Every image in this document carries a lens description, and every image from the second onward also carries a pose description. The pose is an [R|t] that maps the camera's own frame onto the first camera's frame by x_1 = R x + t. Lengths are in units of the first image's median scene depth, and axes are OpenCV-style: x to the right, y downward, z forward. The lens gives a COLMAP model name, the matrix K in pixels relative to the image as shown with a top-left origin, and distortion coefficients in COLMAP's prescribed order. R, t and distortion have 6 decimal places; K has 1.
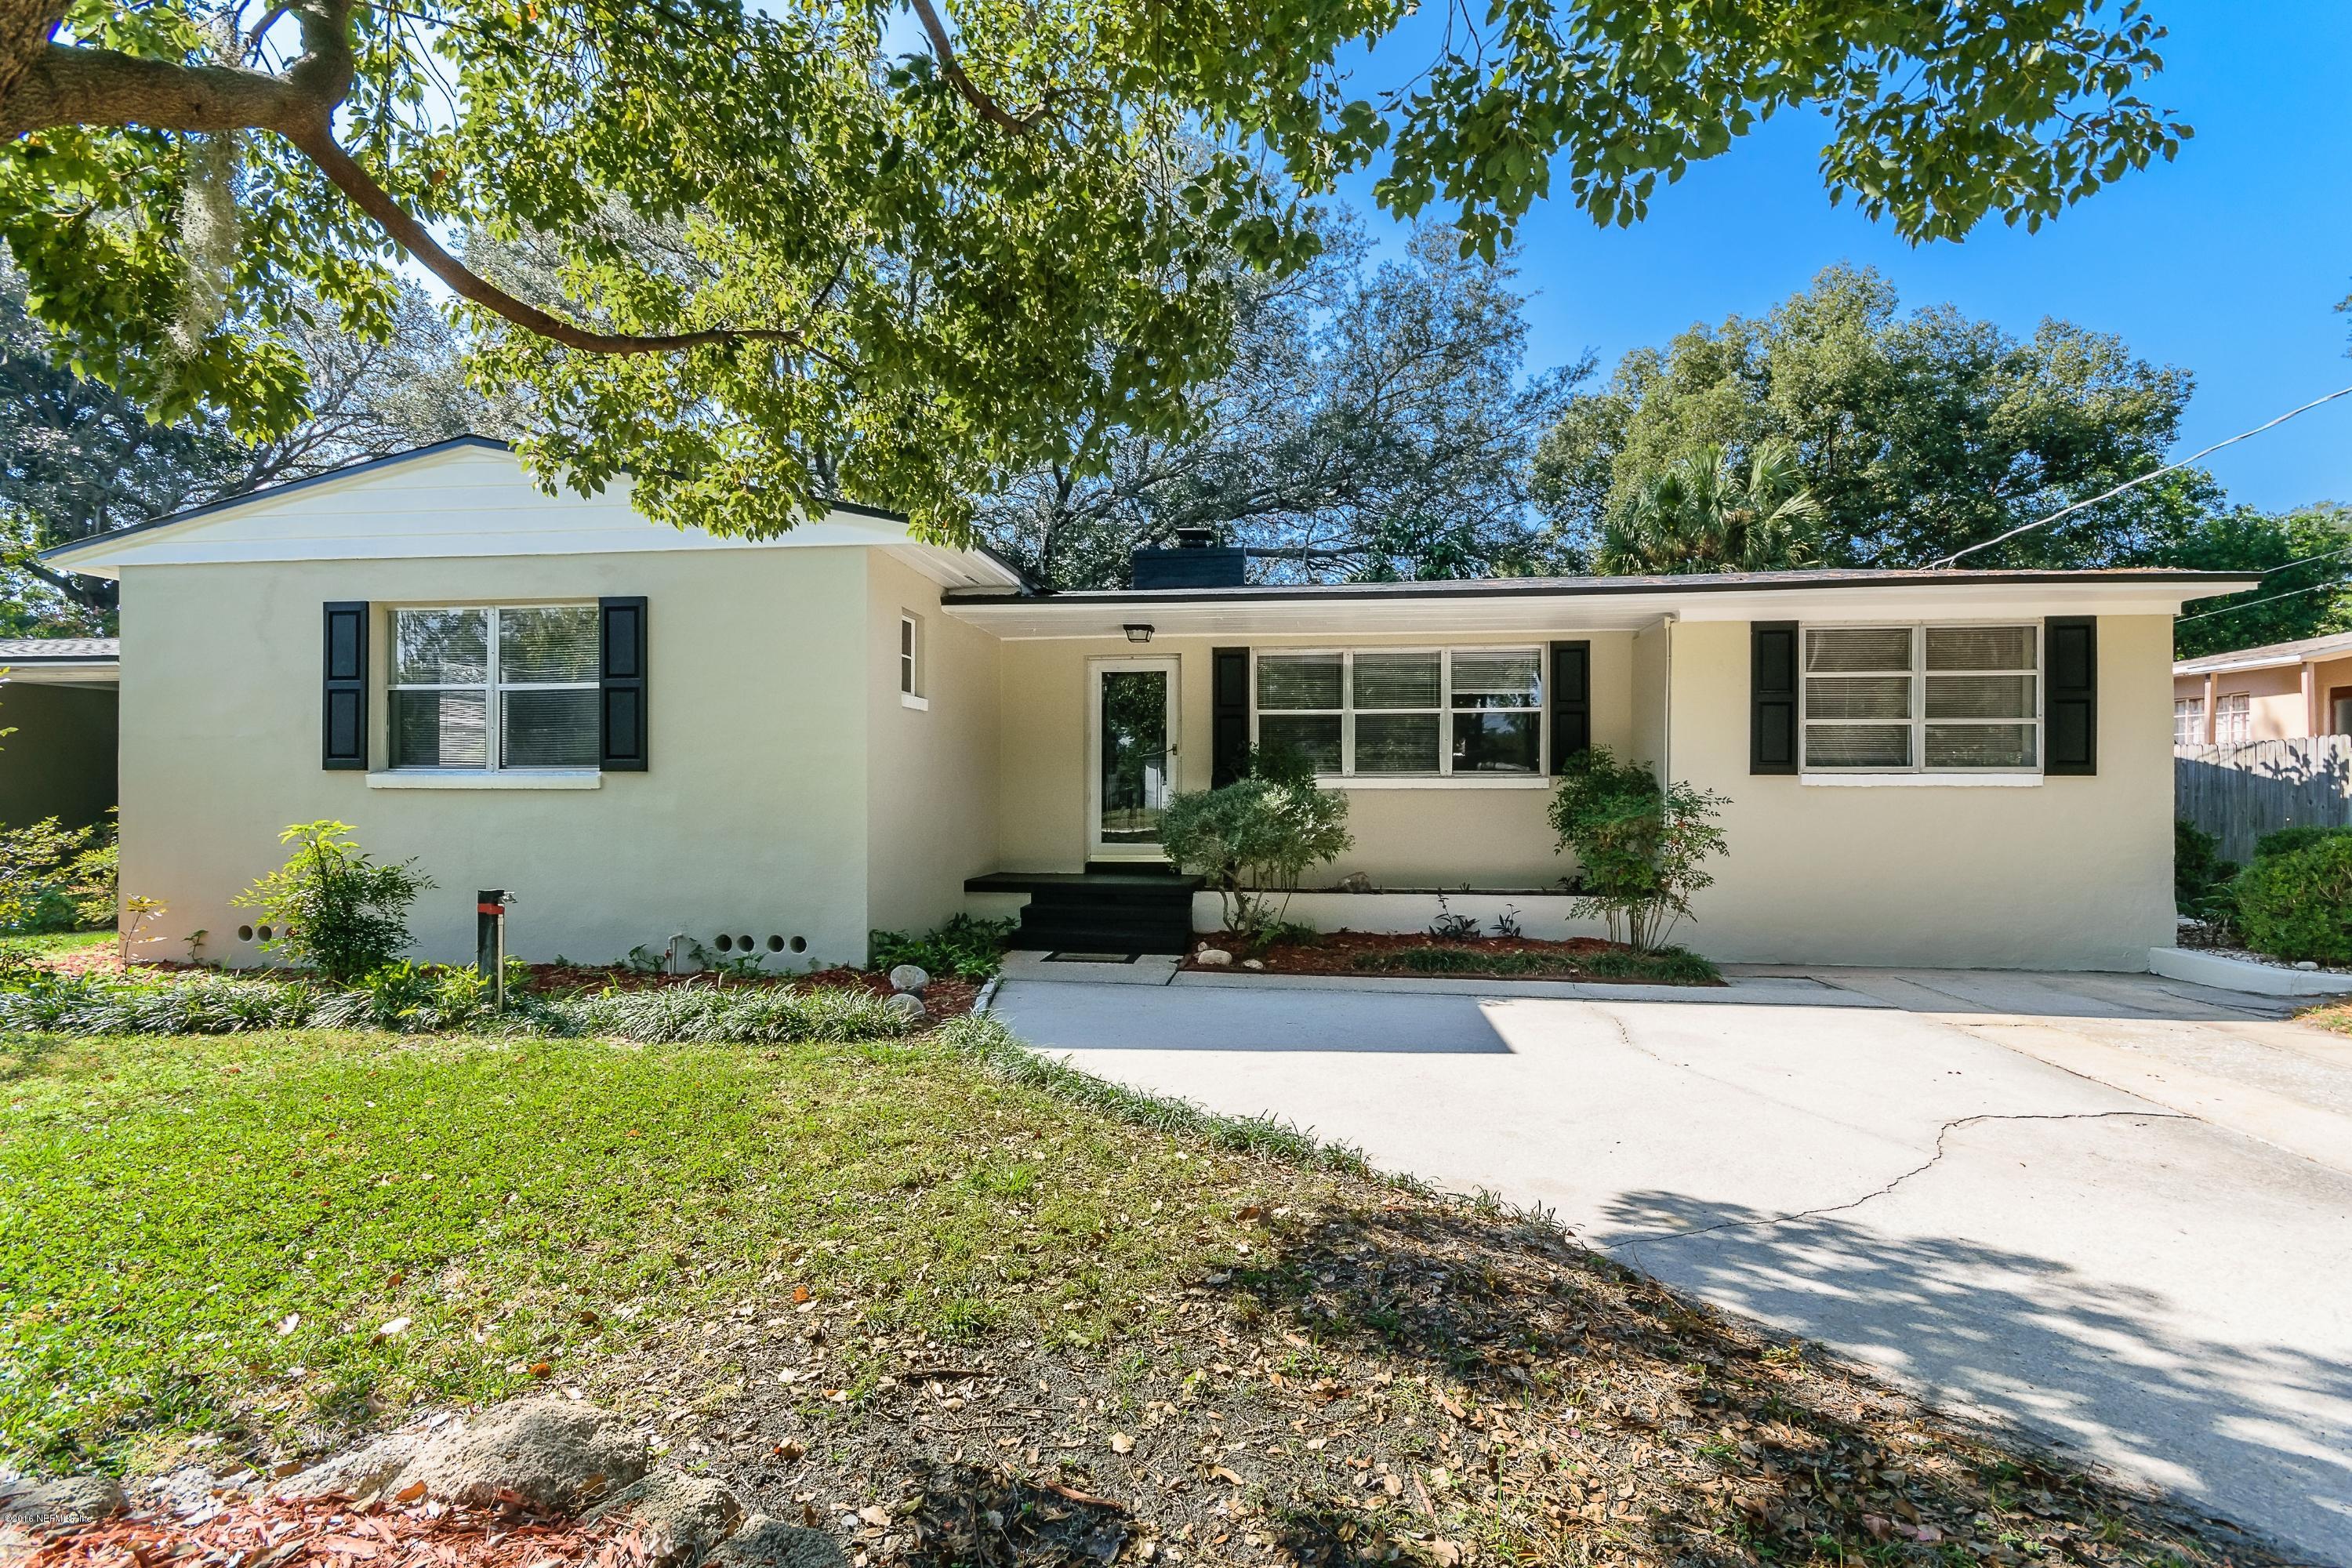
lens RADIAL K [[1043.5, 0, 1176.0], [0, 1043.5, 784.0], [0, 0, 1]] dist [0.000008, -0.000359]
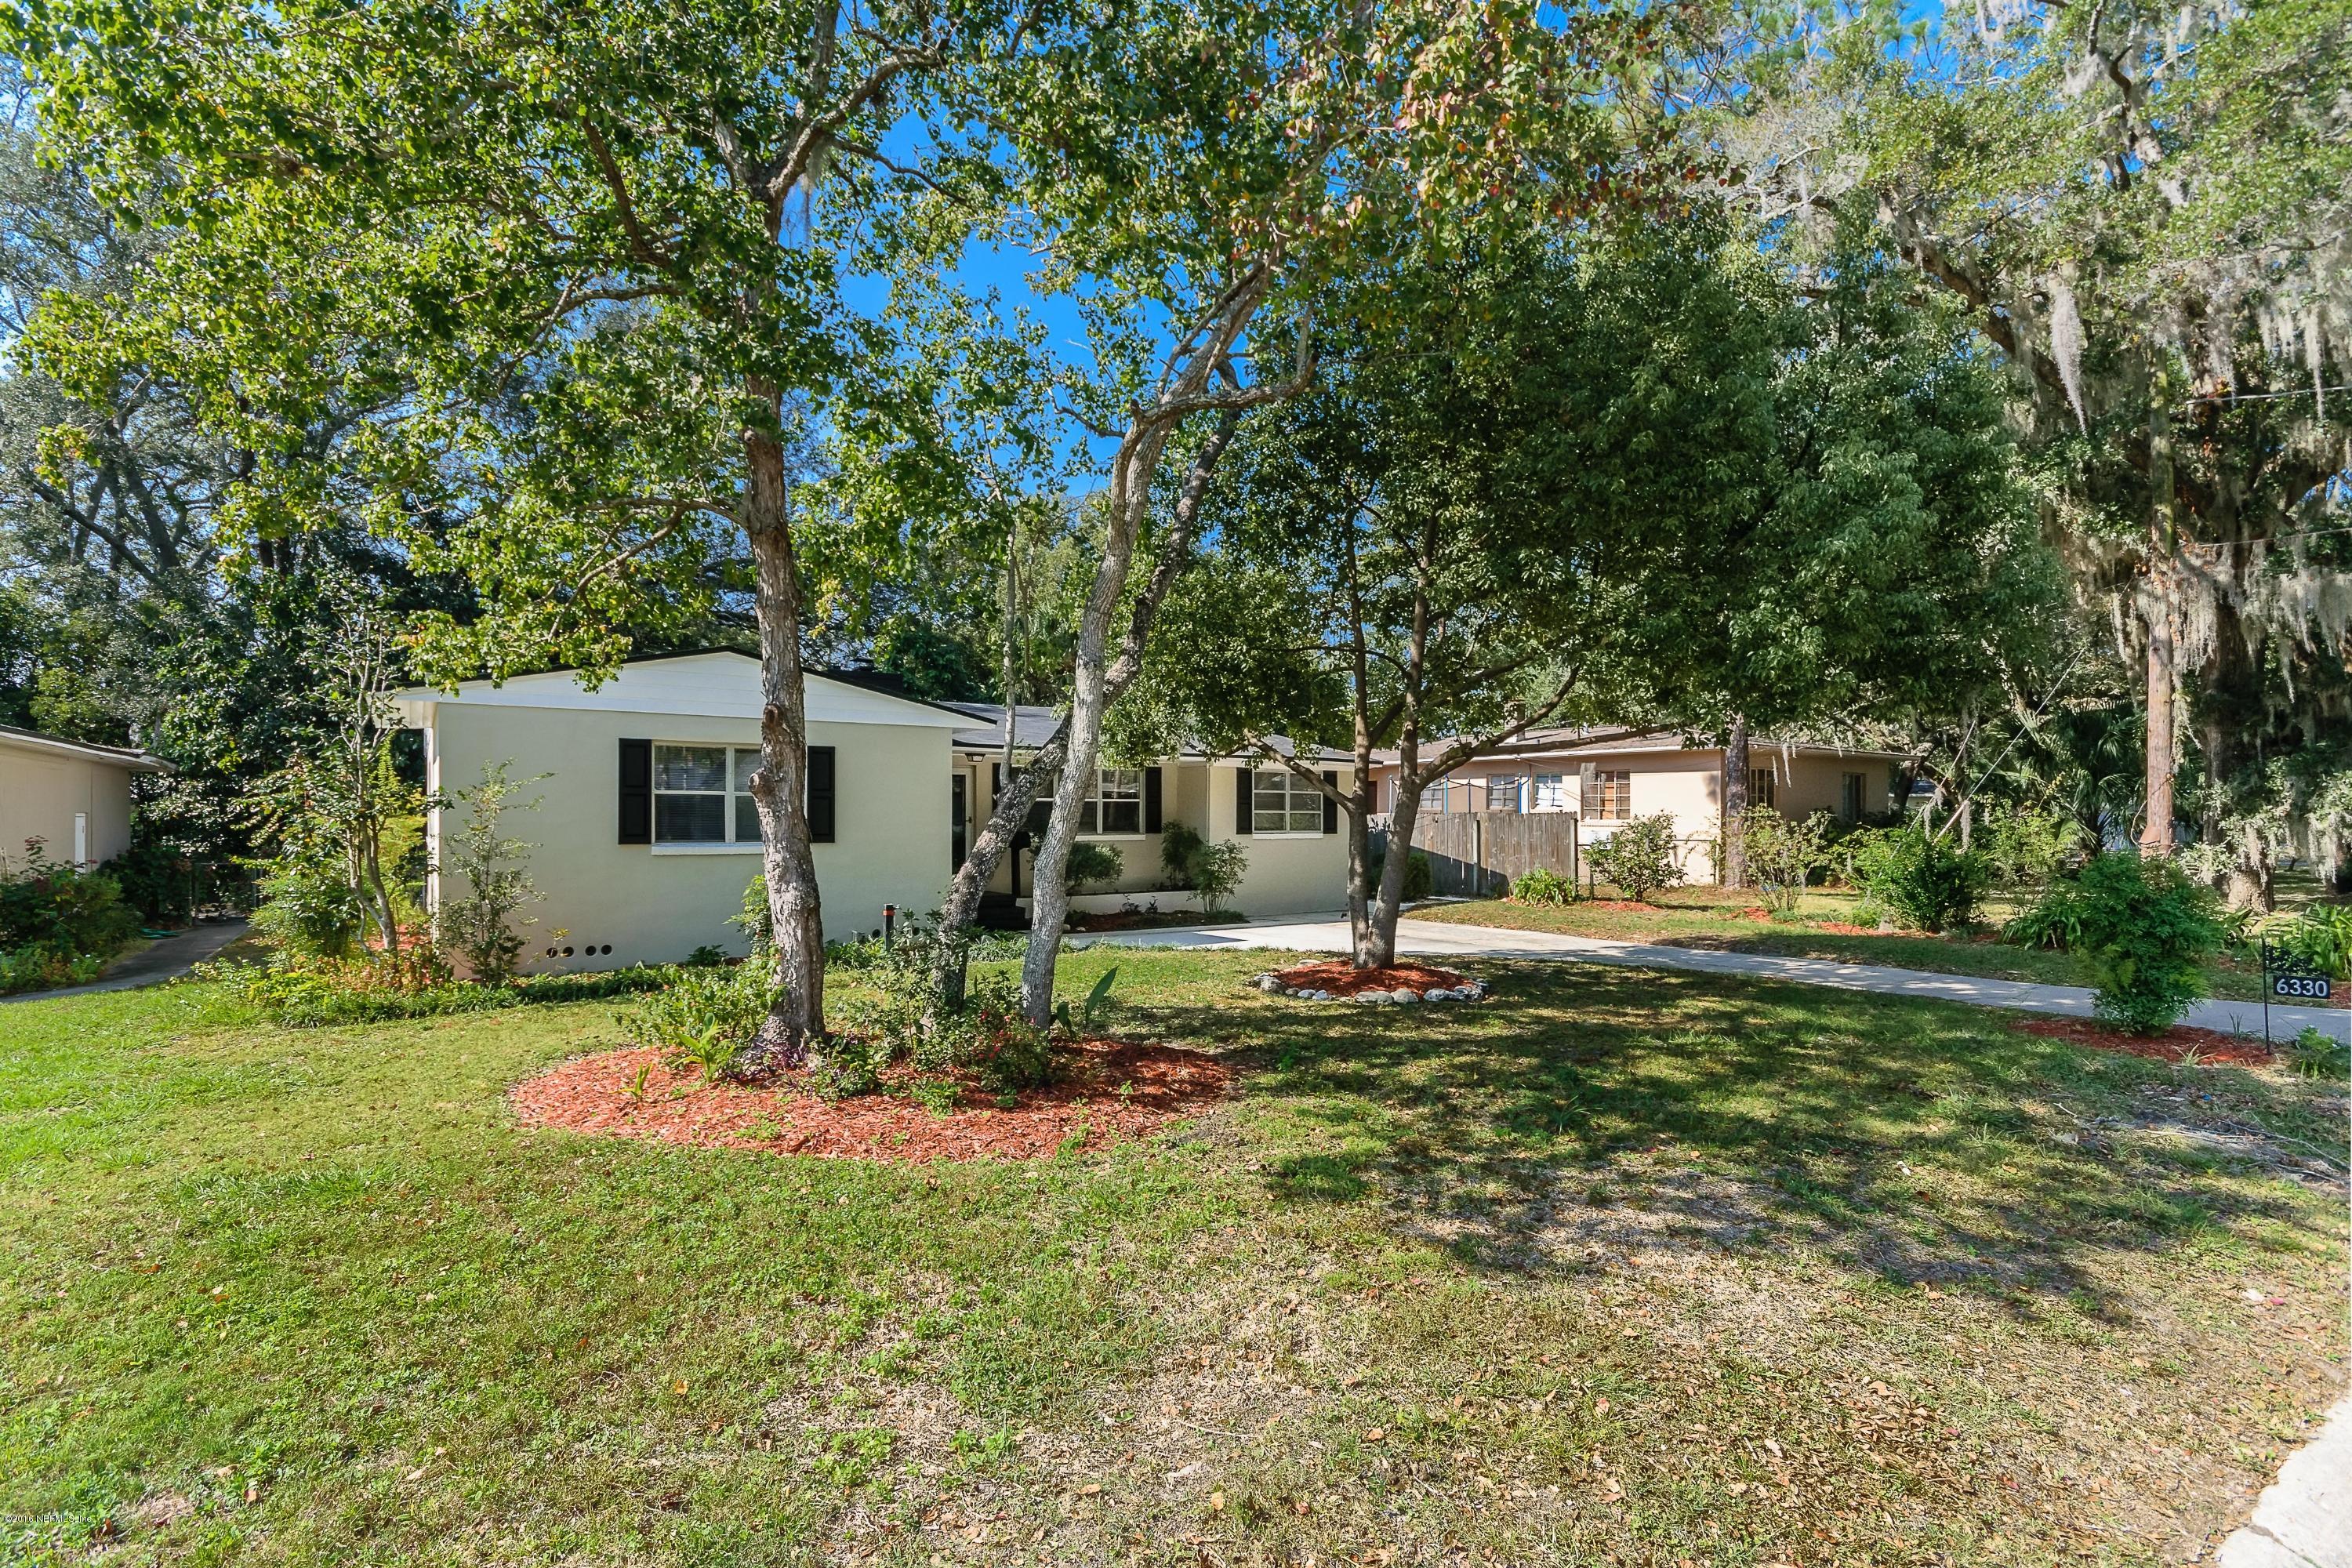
lens RADIAL K [[1128.4, 0, 1176.0], [0, 1128.4, 784.0], [0, 0, 1]] dist [-0.000099, -0.000009]
pose [[0.737054, 0.017243, 0.675614, -1.154087], [-0.004463, 0.999777, -0.020648, -0.063553], [-0.675819, 0.012204, 0.736967, -0.698318]]
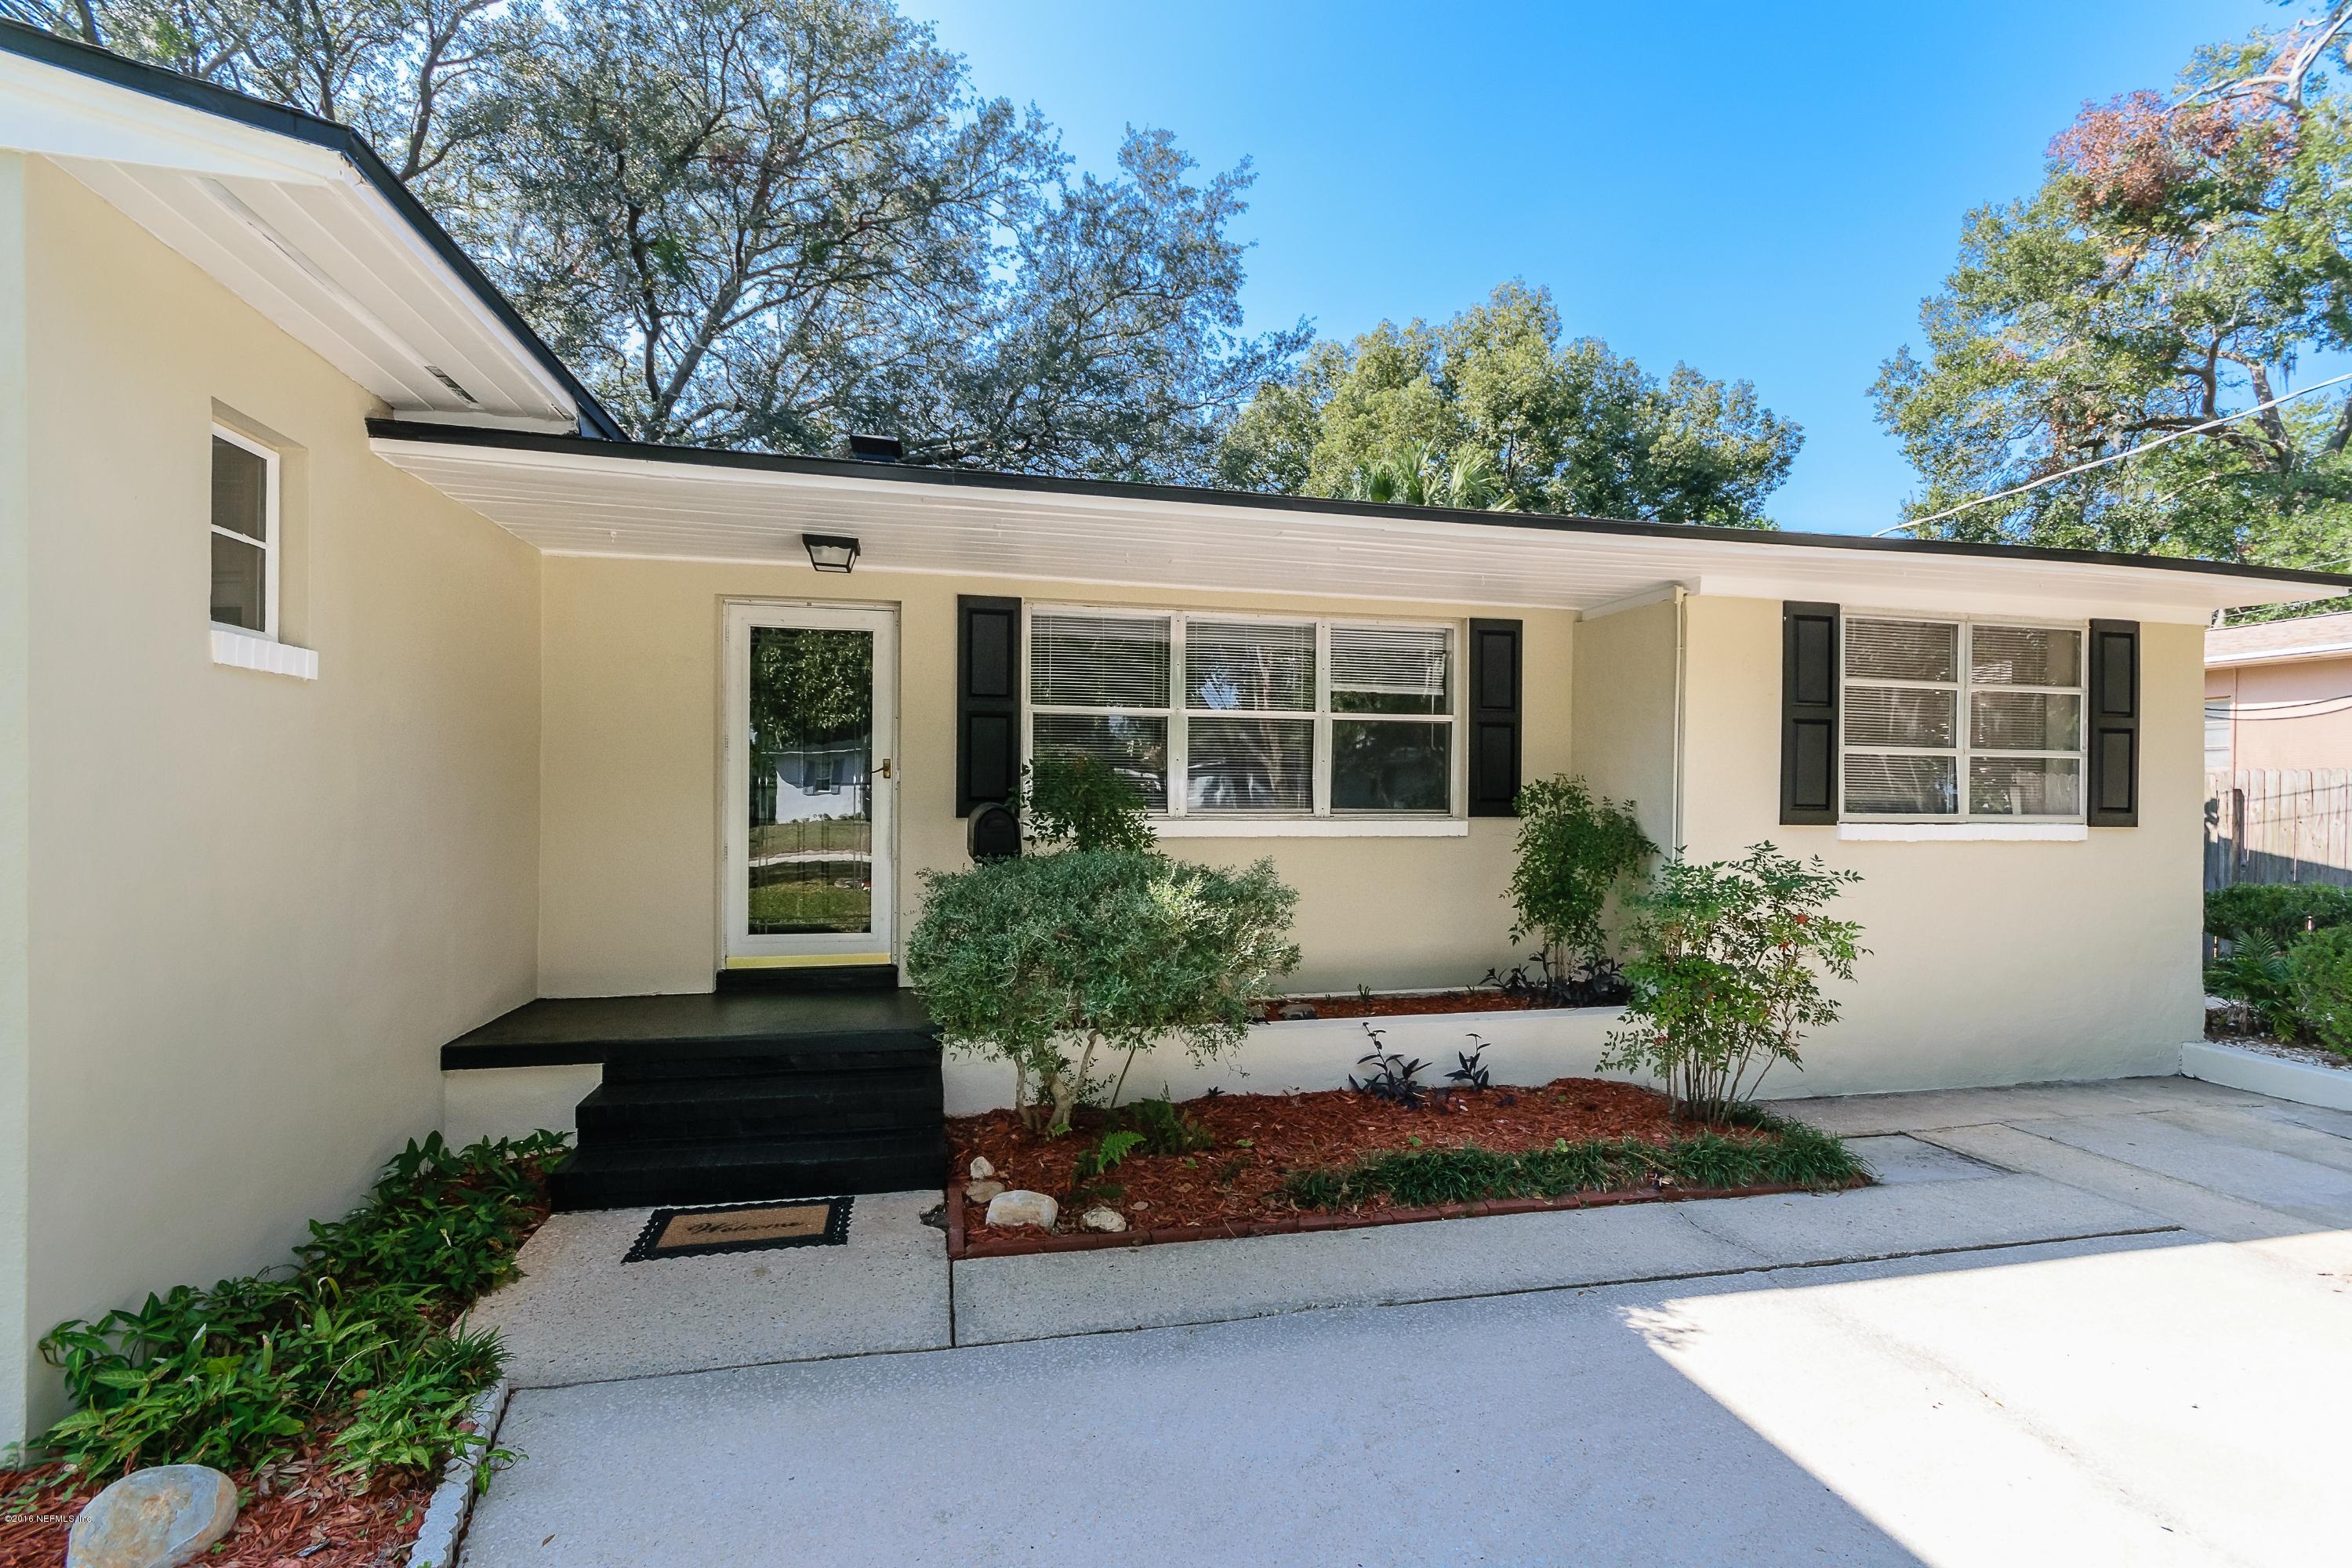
lens RADIAL K [[1051.2, 0, 1176.3], [0, 1051.2, 800.4], [0, 0, 1]] dist [-0.000065, 0.000102]
pose [[0.938467, 0.003525, 0.345352, -0.058525], [-0.009199, 0.999848, 0.014792, -0.029393], [-0.345248, -0.017059, 0.938357, 0.459275]]
